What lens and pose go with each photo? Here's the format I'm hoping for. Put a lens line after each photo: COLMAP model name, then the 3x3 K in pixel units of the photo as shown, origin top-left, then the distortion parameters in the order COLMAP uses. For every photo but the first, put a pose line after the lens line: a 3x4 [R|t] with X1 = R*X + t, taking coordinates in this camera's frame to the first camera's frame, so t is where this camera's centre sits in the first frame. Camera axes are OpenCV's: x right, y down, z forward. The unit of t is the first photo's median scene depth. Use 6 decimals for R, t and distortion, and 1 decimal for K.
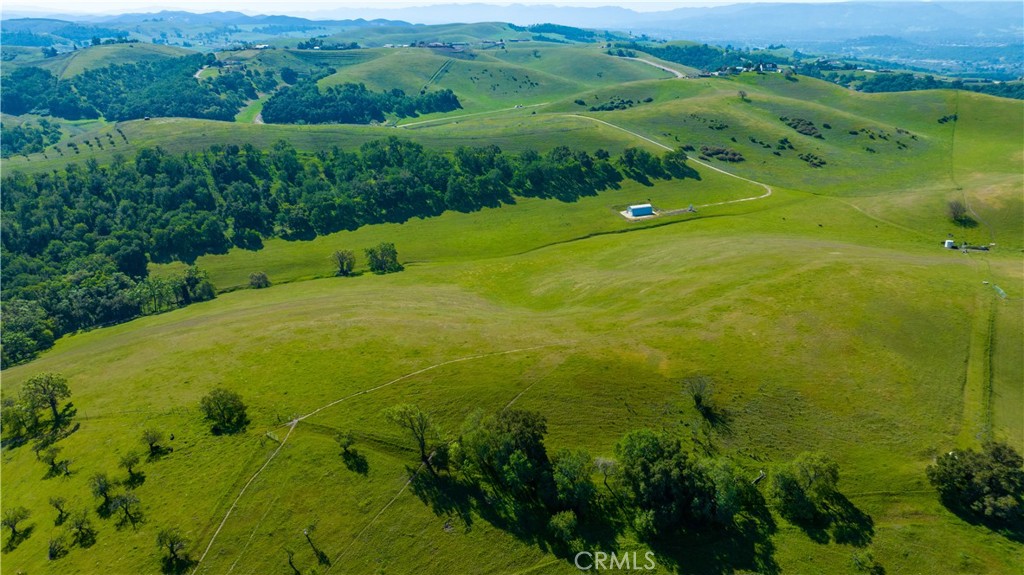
lens RADIAL K [[716.7, 0, 516.7], [0, 716.7, 288.0], [0, 0, 1]] dist [-0.027260, 0.023627]
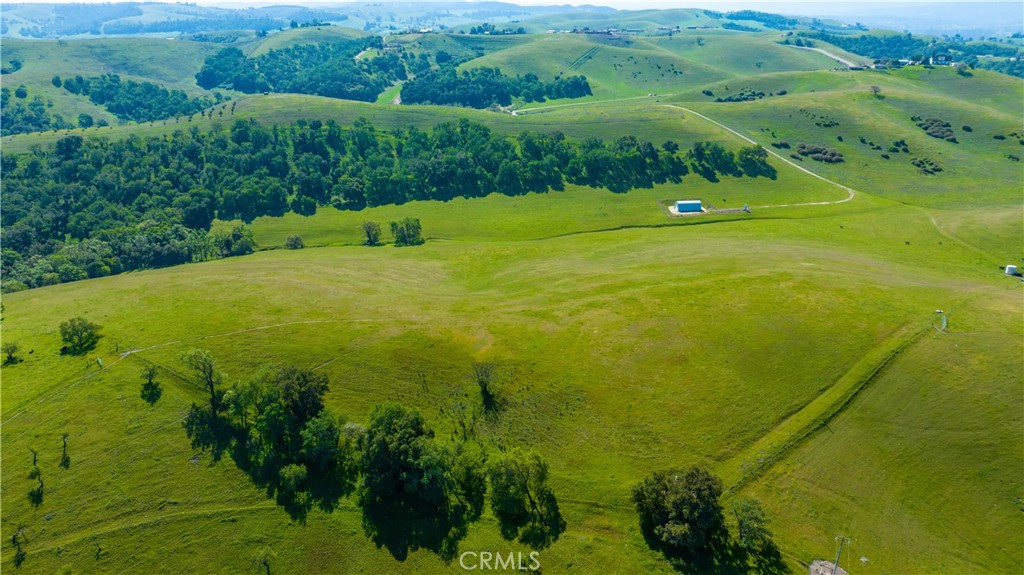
lens RADIAL K [[716.7, 0, 516.7], [0, 716.7, 288.0], [0, 0, 1]] dist [-0.027260, 0.023627]
pose [[0.959554, 0.103281, -0.261896, 0.204079], [-0.098734, 0.994646, 0.030500, -0.005959], [0.263644, -0.003408, 0.964614, 0.014722]]
